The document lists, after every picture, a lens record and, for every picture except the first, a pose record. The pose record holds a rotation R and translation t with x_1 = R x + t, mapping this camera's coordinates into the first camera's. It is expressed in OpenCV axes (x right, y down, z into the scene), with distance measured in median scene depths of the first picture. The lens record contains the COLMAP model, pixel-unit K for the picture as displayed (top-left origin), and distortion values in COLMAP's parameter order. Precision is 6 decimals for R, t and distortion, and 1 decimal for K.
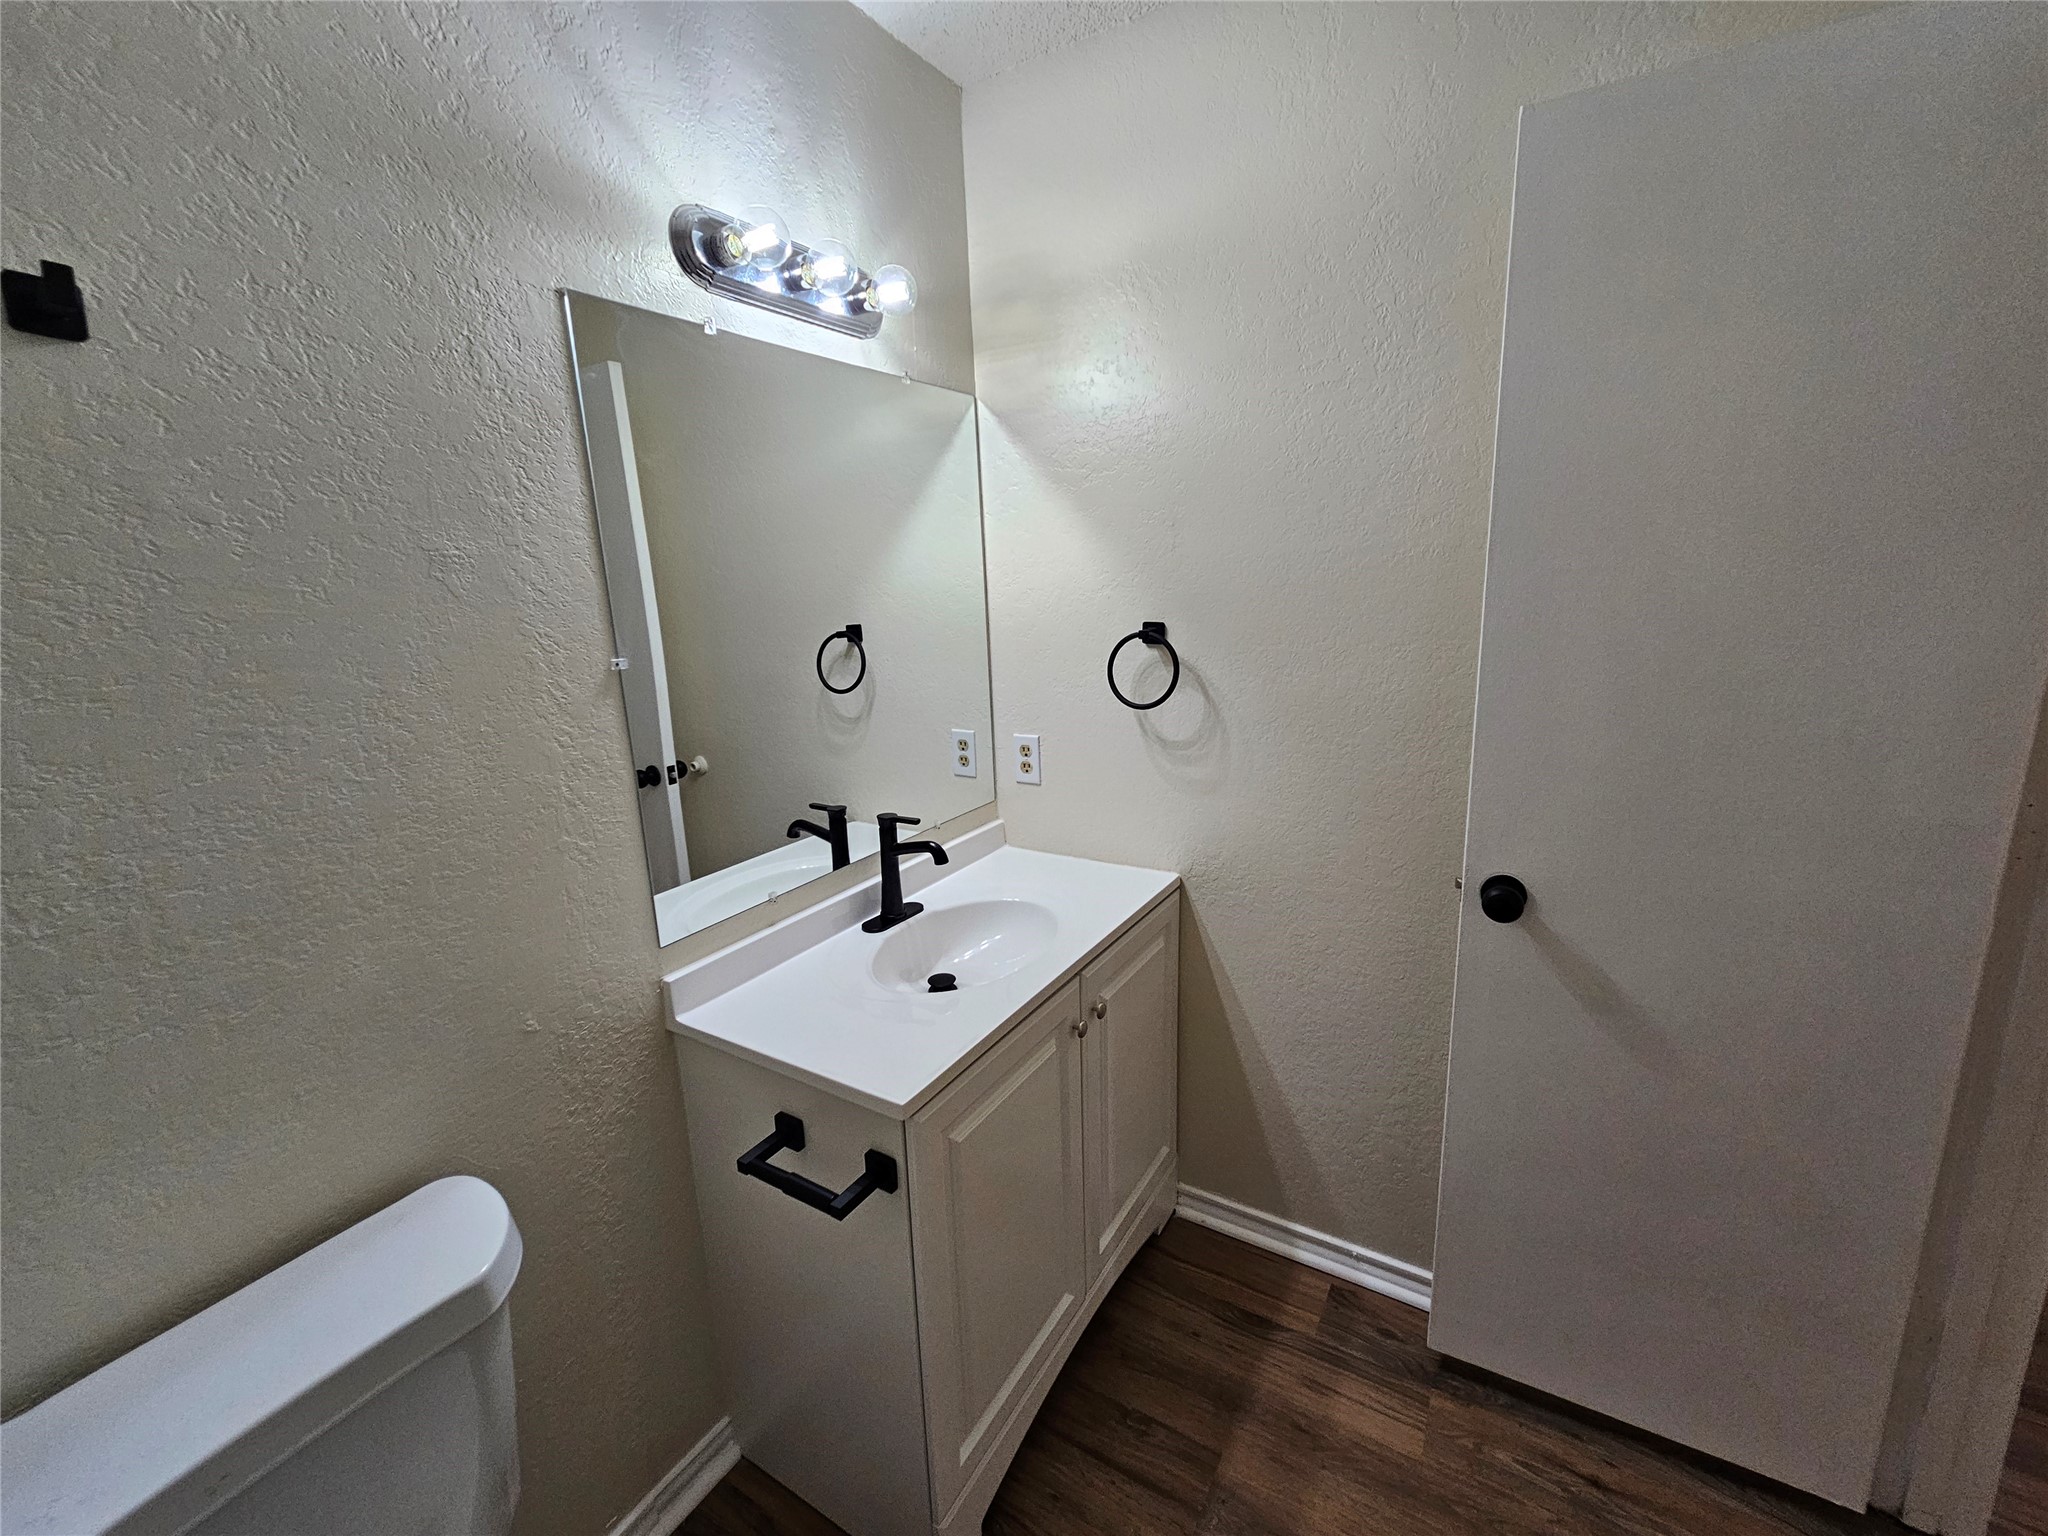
lens RADIAL K [[839.3, 0, 1024.8], [0, 839.3, 763.6], [0, 0, 1]] dist [-0.001969, 0.001343]
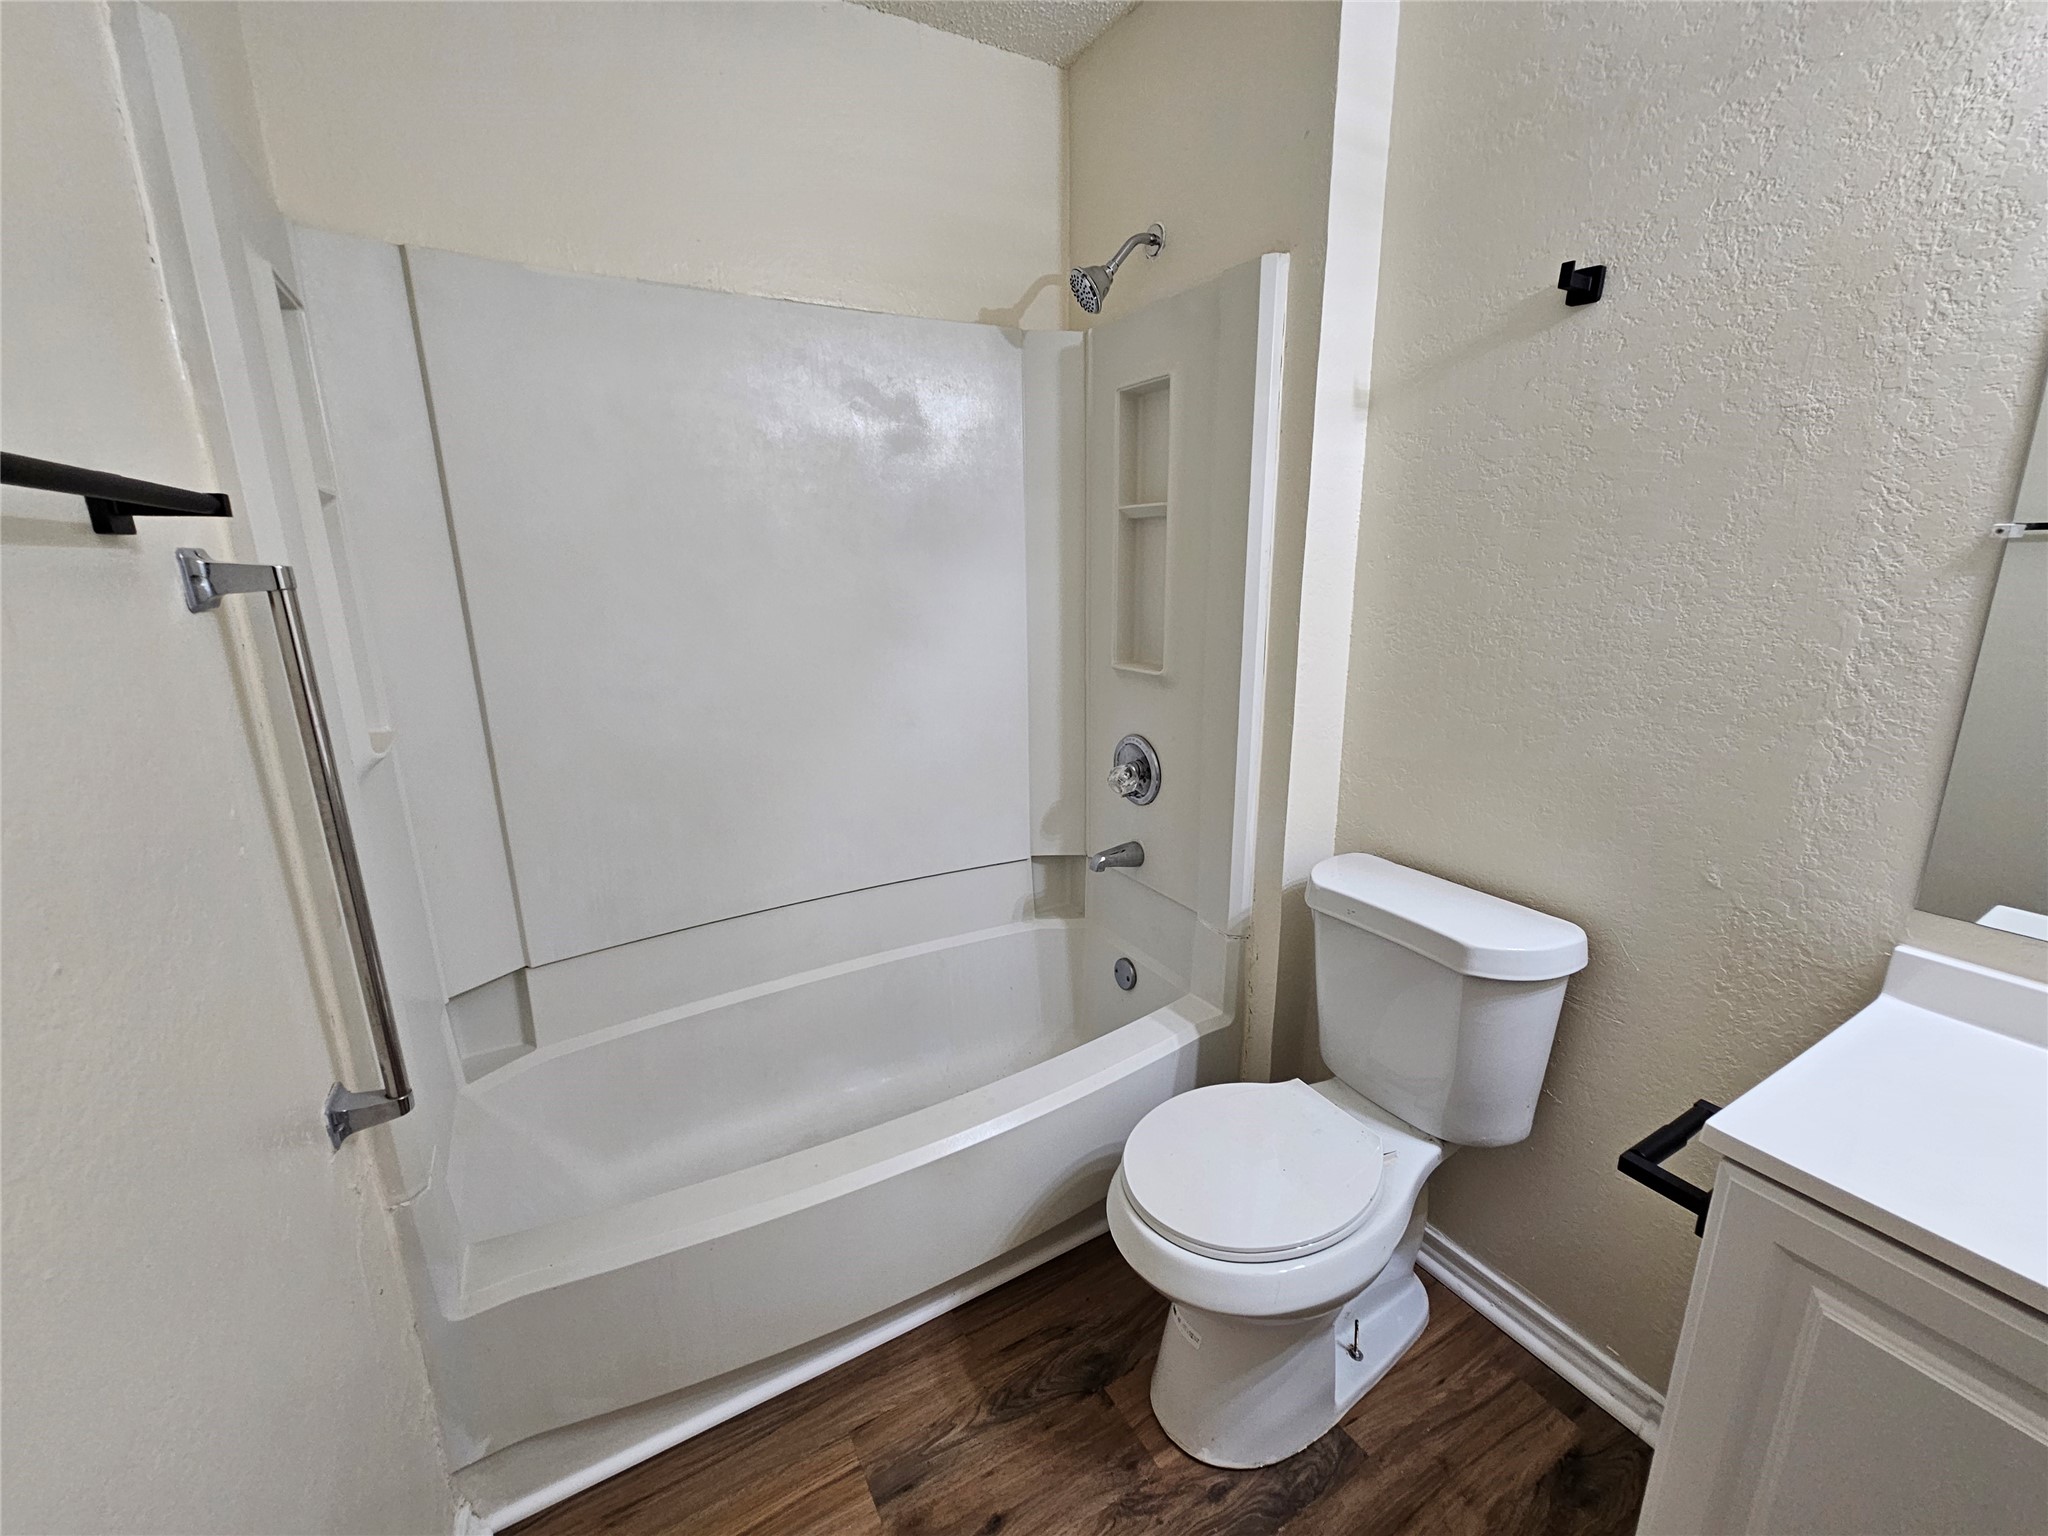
lens RADIAL K [[839.3, 0, 1024.8], [0, 839.3, 767.3], [0, 0, 1]] dist [-0.001969, 0.001343]
pose [[-0.467138, 0.263086, -0.844138, 0.731608], [-0.157950, 0.914521, 0.372429, -0.076569], [0.869962, 0.307307, -0.385653, 0.681865]]
